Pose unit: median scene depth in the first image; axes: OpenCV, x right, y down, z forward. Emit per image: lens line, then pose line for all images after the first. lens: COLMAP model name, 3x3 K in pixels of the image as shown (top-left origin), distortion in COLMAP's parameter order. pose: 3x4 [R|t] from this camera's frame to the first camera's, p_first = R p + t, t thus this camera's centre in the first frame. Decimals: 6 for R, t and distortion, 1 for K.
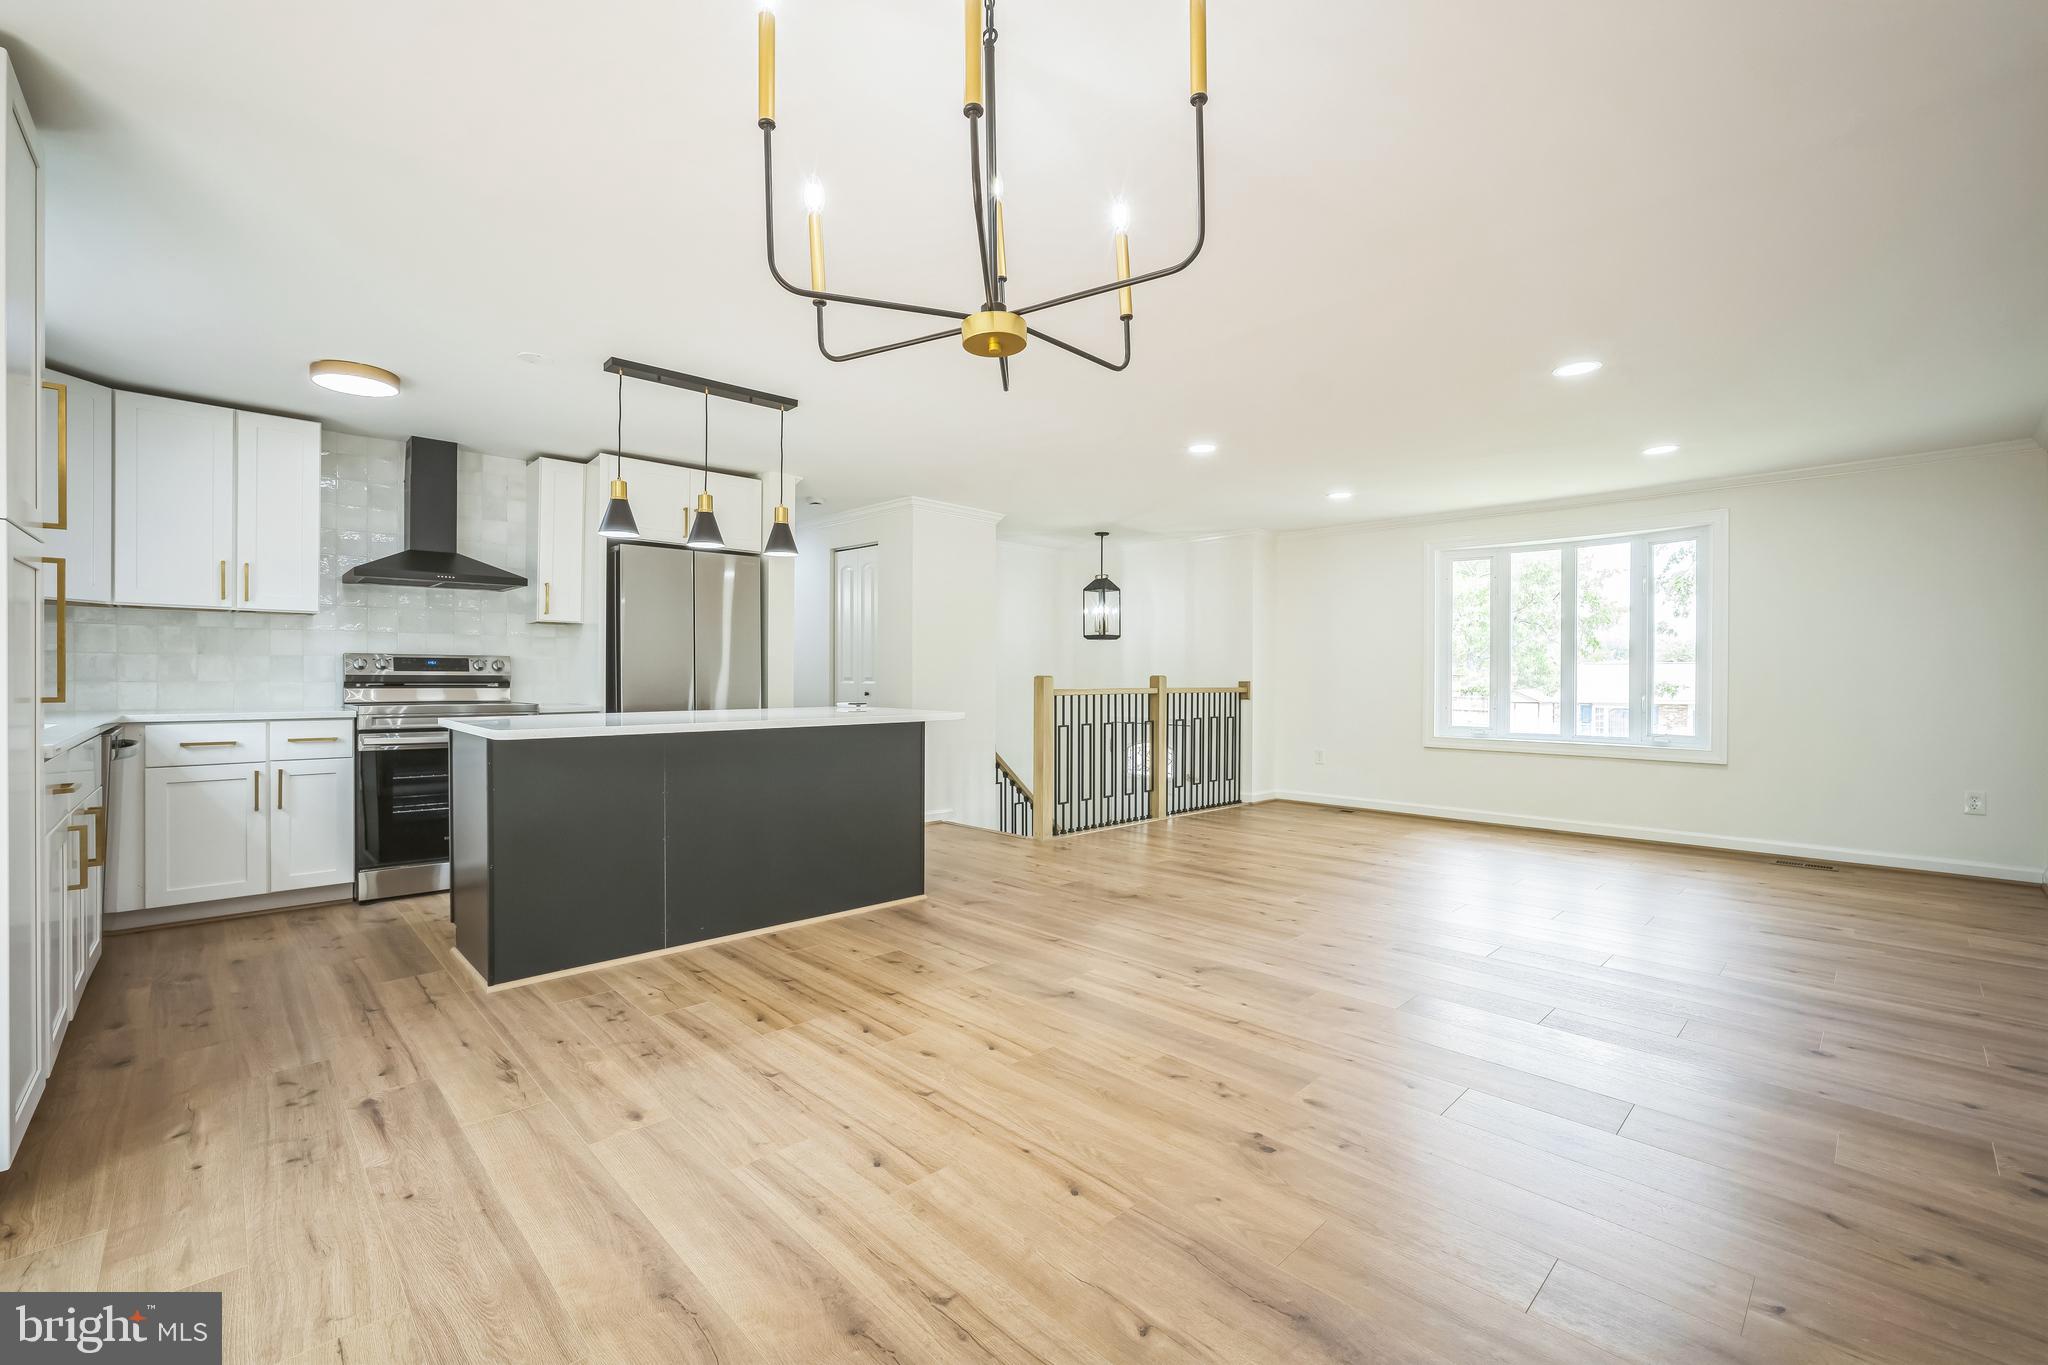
lens RADIAL K [[872.2, 0, 1027.8], [0, 872.2, 679.8], [0, 0, 1]] dist [-0.039677, 0.015301]
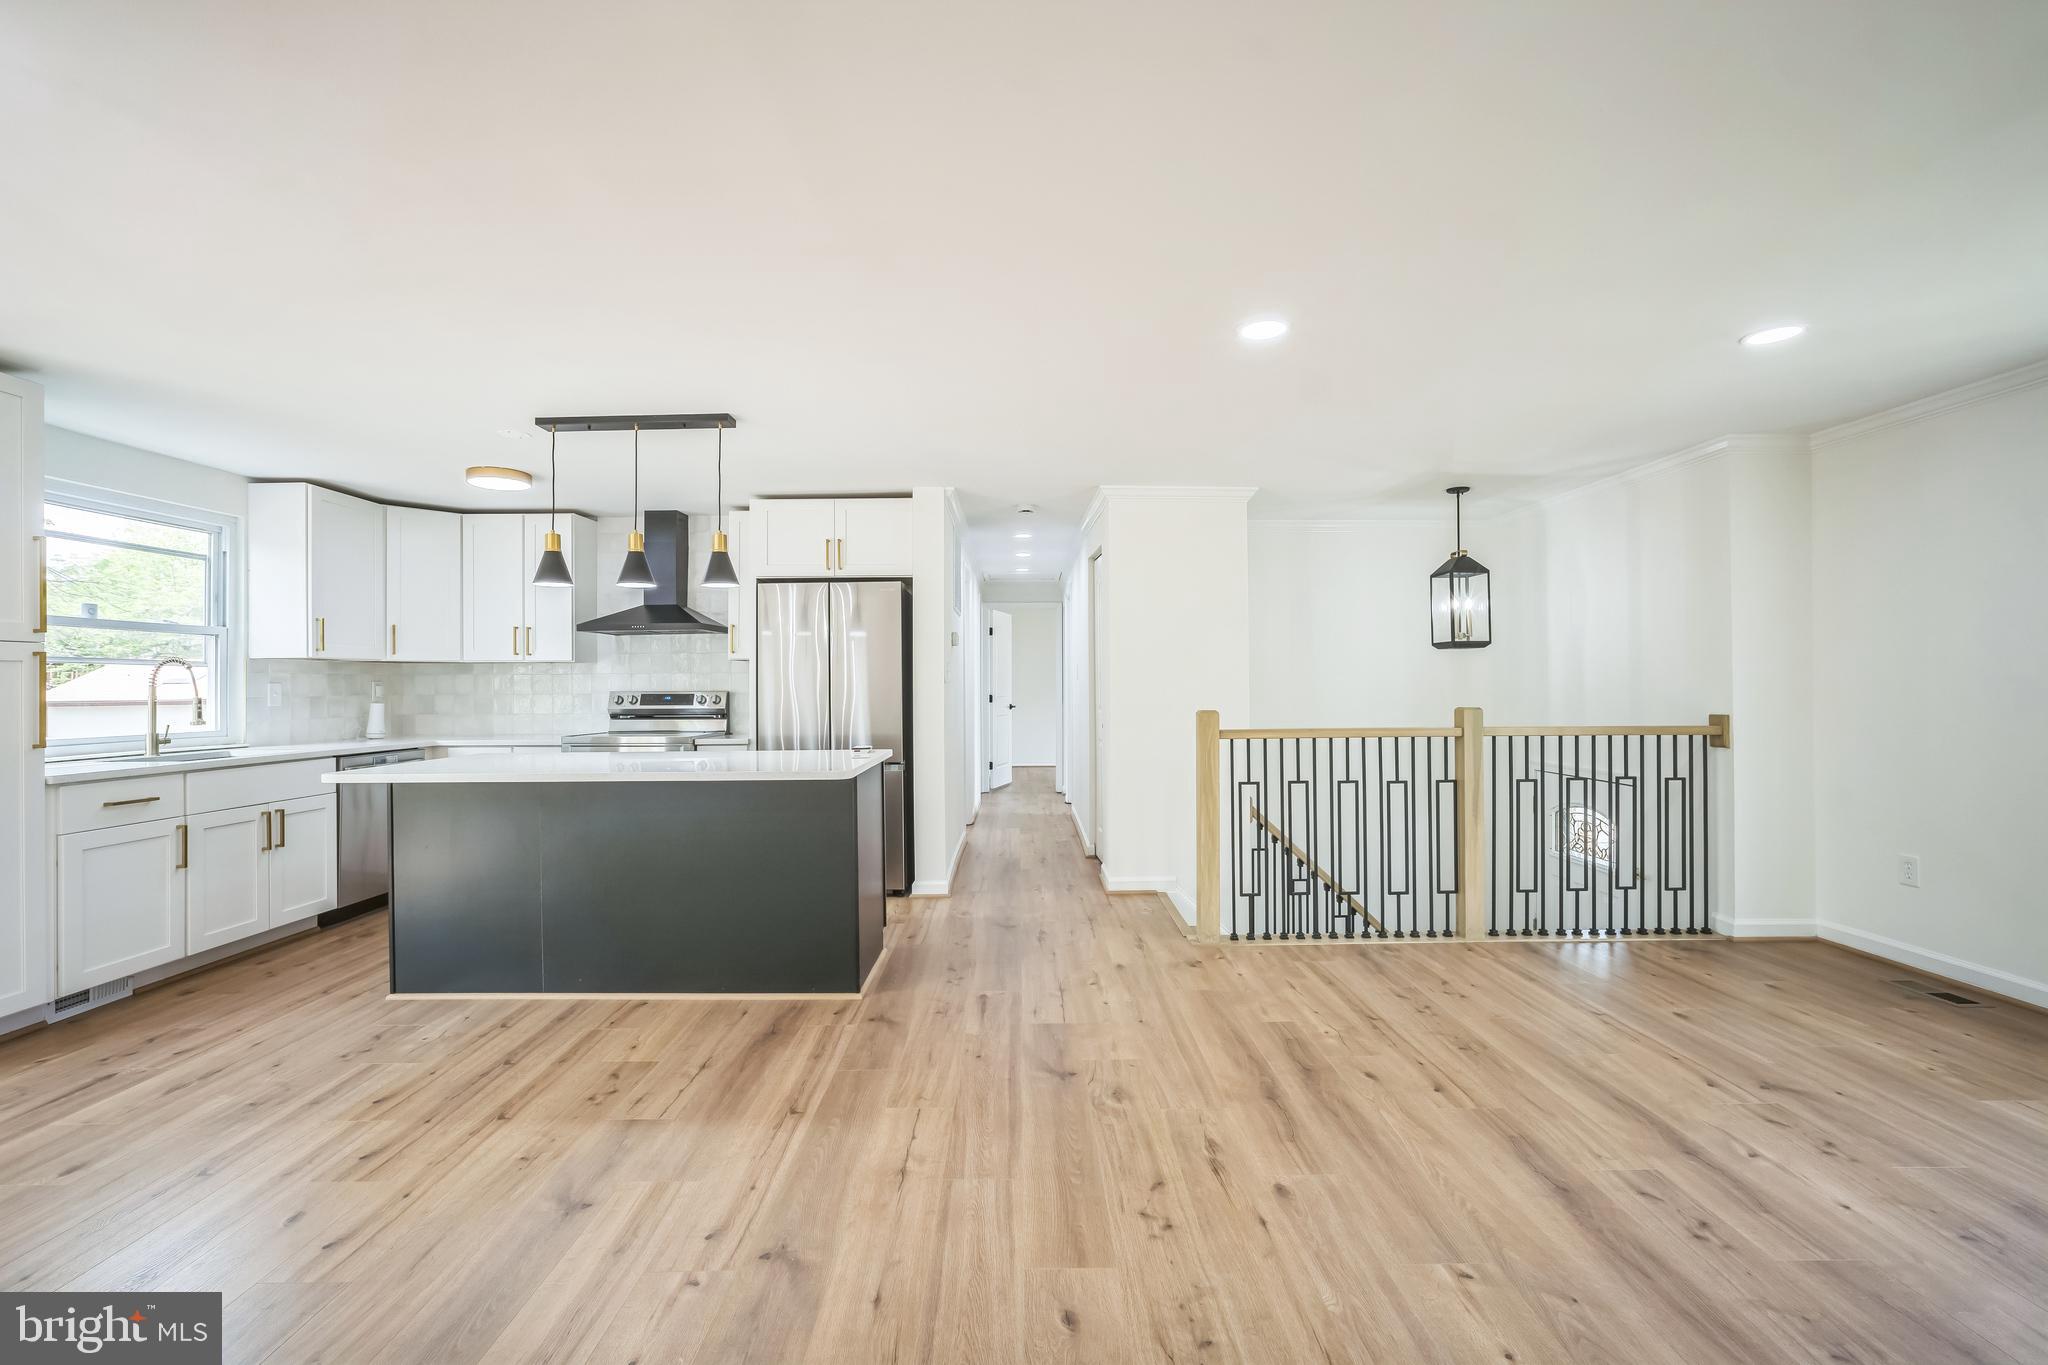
lens RADIAL K [[866.5, 0, 1026.3], [0, 866.5, 681.3], [0, 0, 1]] dist [-0.037264, 0.014432]
pose [[0.720920, -0.012498, -0.692906, 0.627207], [0.006634, 0.999916, -0.011133, -0.033563], [0.692987, 0.003429, 0.720942, 0.619625]]
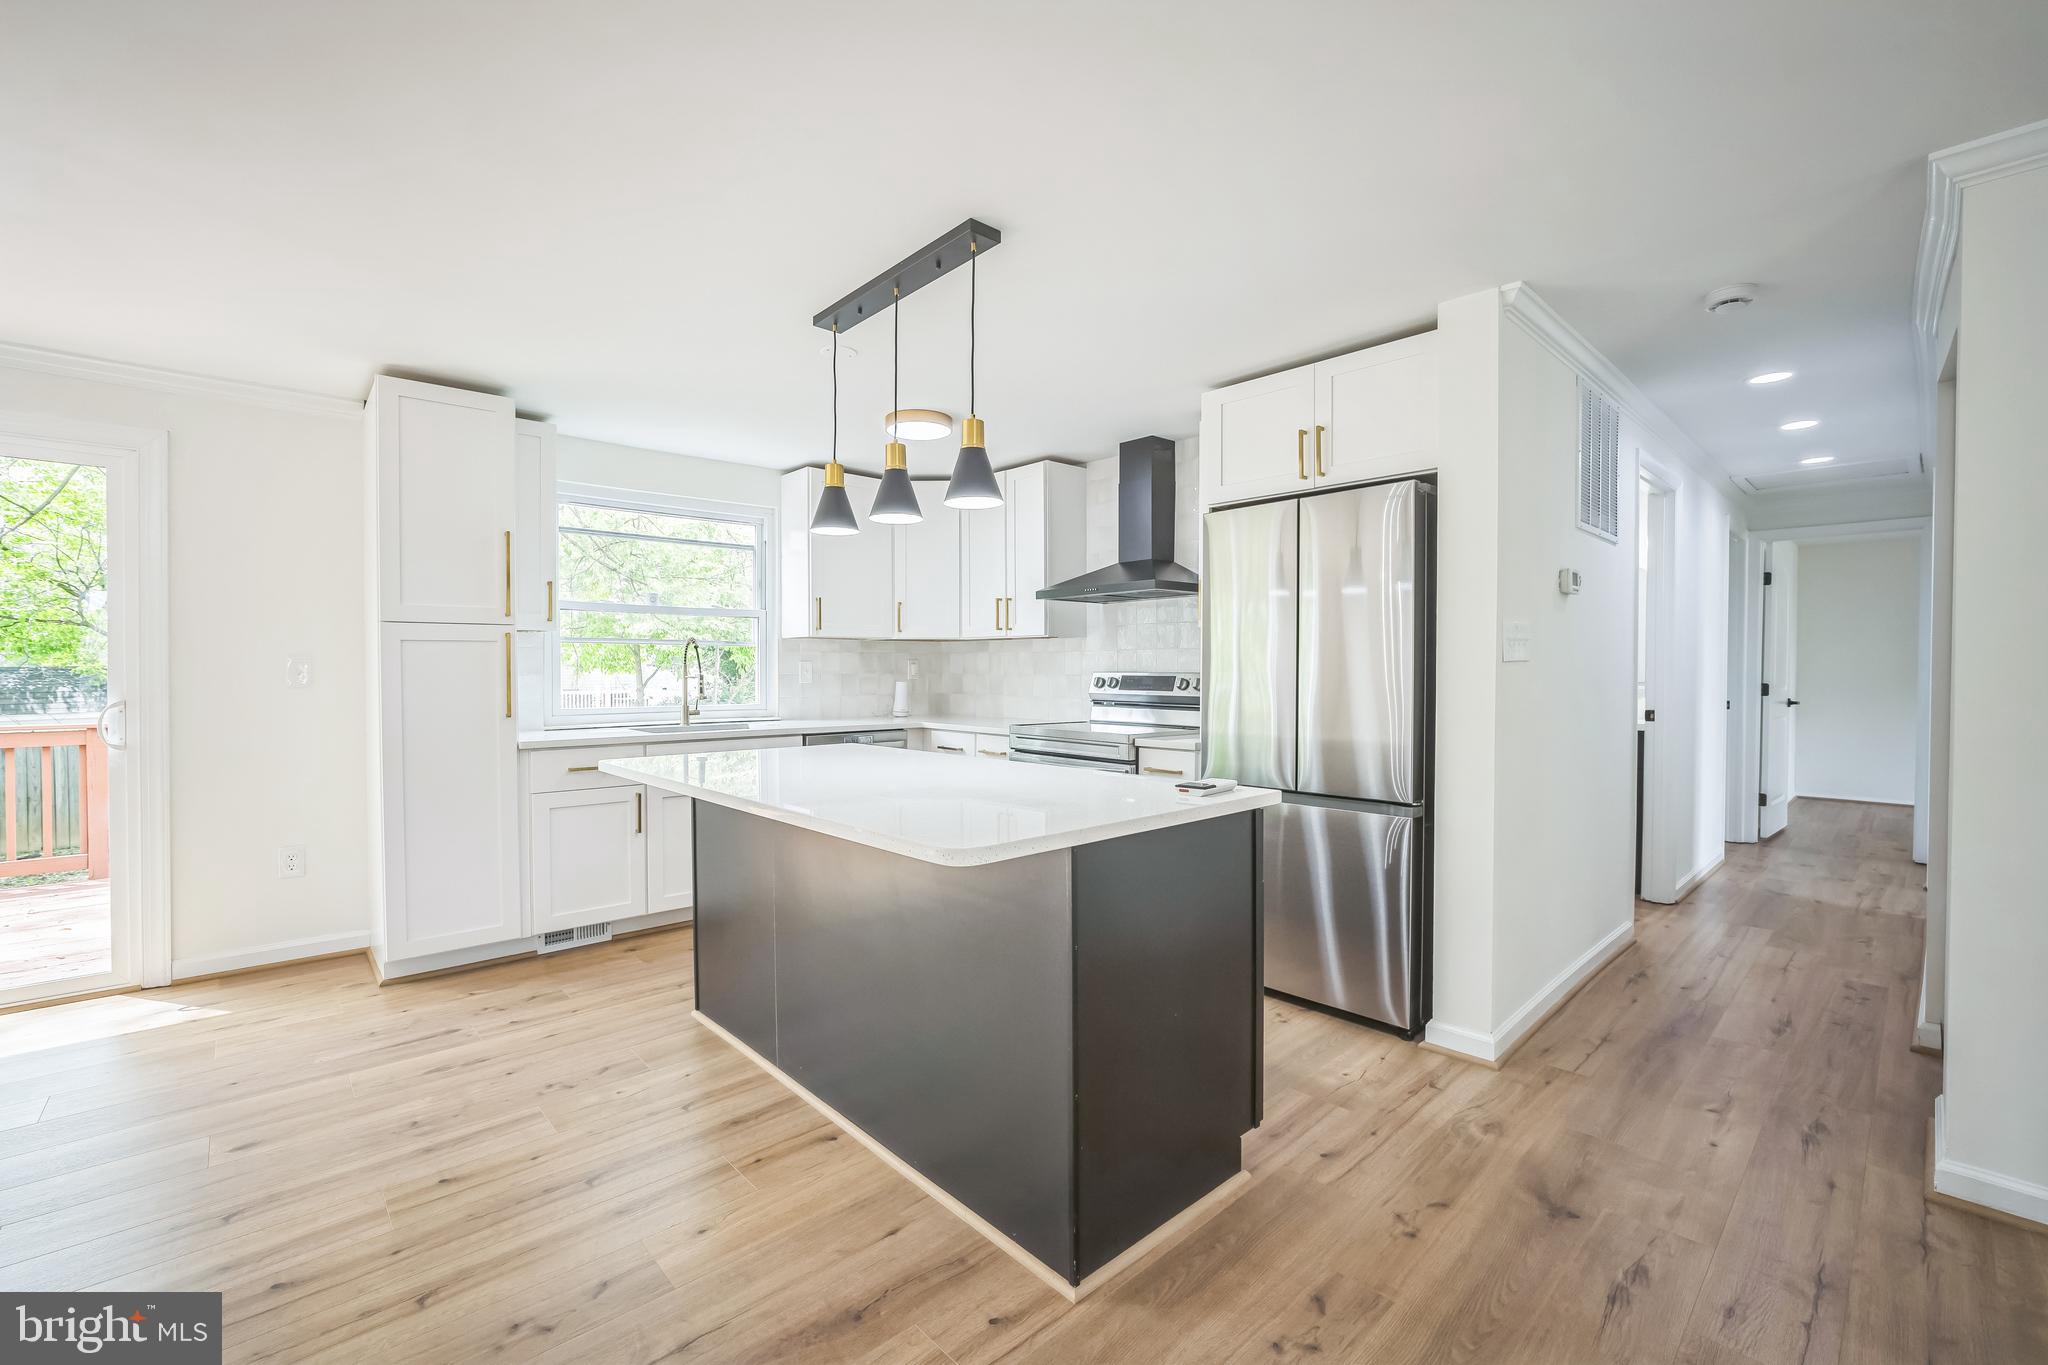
lens RADIAL K [[866.5, 0, 1026.3], [0, 866.5, 681.3], [0, 0, 1]] dist [-0.037264, 0.014432]
pose [[-0.022543, 0.010781, -0.999688, 0.306963], [-0.004902, 0.999929, 0.010894, -0.036993], [0.999734, 0.005146, -0.022489, 1.141140]]
